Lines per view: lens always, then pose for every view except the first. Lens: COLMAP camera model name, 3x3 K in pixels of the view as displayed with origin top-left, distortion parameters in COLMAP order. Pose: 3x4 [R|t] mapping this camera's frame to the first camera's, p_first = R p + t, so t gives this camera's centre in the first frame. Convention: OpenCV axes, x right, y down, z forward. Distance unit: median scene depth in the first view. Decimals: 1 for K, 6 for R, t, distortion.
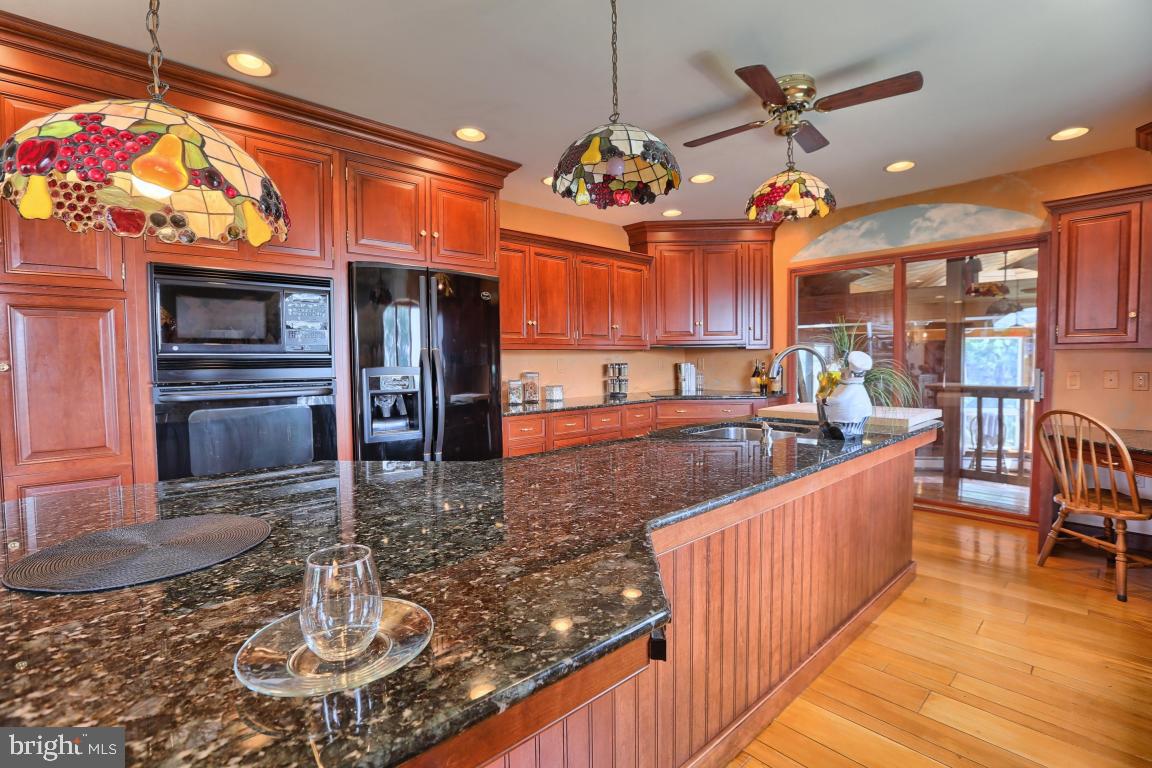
lens RADIAL K [[536.9, 0, 563.9], [0, 536.9, 382.5], [0, 0, 1]] dist [-0.040456, 0.011668]
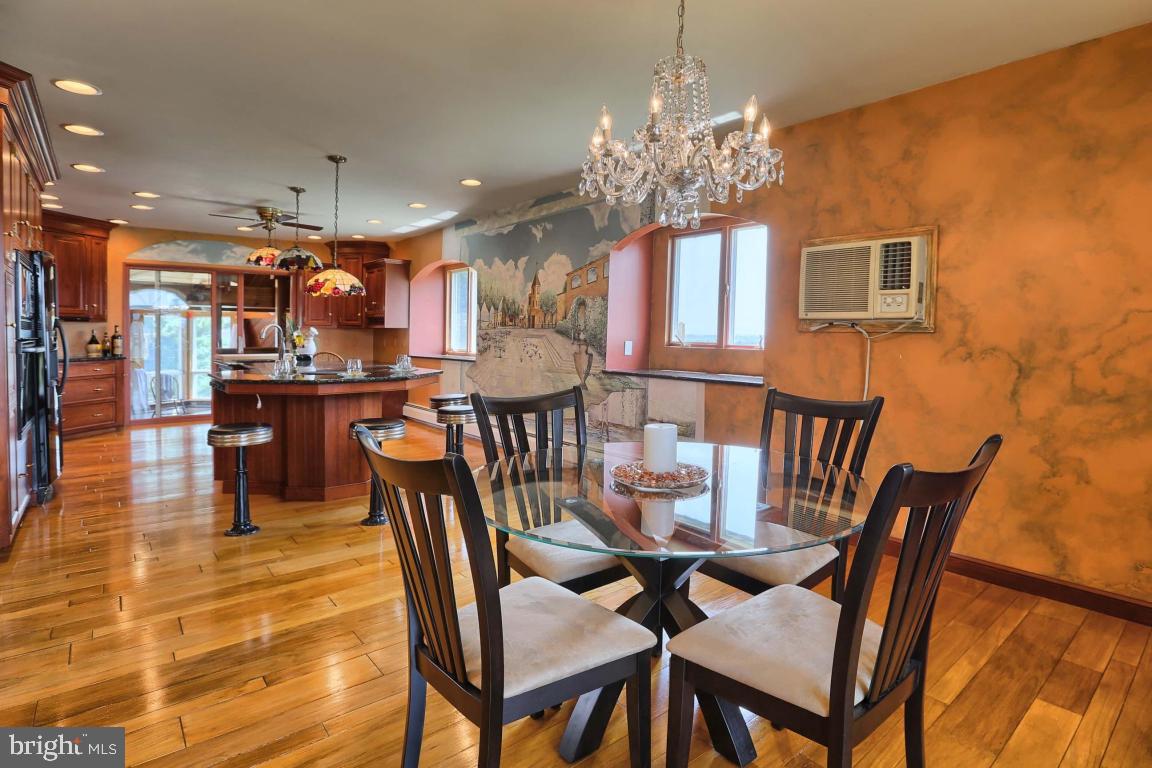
lens RADIAL K [[569.4, 0, 645.8], [0, 569.4, 351.4], [0, 0, 1]] dist [-0.045554, 0.013667]
pose [[-0.032059, -0.018142, 0.999321, -1.591079], [0.035966, 0.999167, 0.019293, 0.046310], [-0.998839, 0.036560, -0.031379, -0.401099]]
